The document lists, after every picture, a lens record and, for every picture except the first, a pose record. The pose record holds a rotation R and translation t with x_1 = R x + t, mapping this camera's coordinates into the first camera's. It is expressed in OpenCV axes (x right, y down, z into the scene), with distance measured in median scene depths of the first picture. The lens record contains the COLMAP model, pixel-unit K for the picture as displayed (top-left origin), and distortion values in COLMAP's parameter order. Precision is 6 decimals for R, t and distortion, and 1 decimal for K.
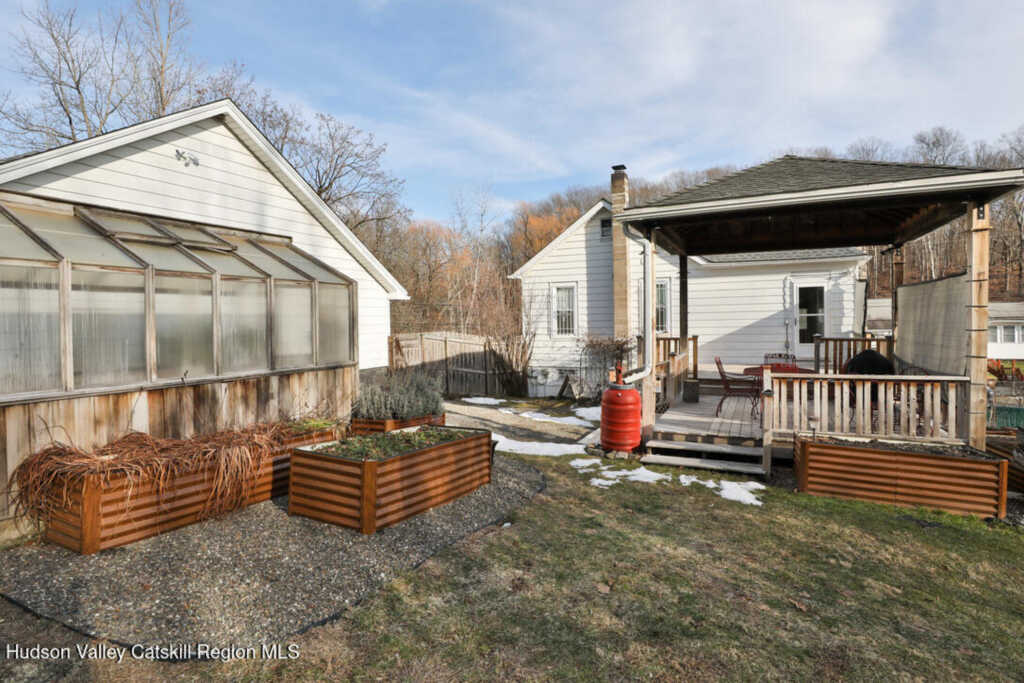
lens RADIAL K [[511.8, 0, 510.6], [0, 511.8, 329.7], [0, 0, 1]] dist [-0.044046, 0.013084]
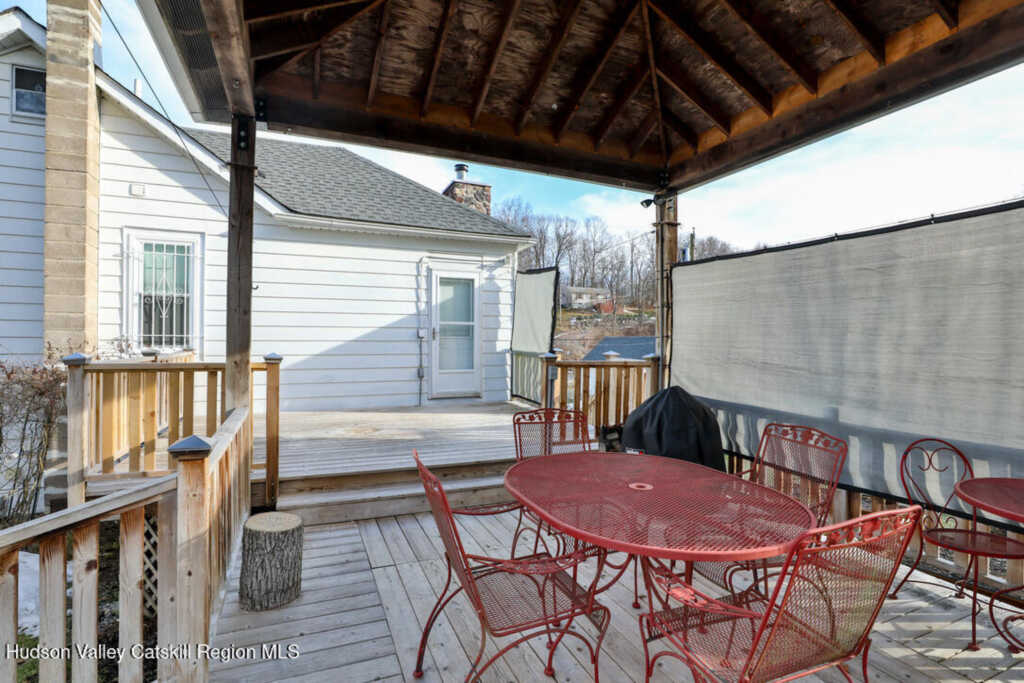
lens RADIAL K [[503.9, 0, 517.4], [0, 503.9, 341.9], [0, 0, 1]] dist [-0.041555, 0.013919]
pose [[0.650096, 0.020690, 0.759570, 0.179711], [-0.006439, 0.999743, -0.021721, 0.006581], [-0.759825, 0.009230, 0.650062, 0.553848]]
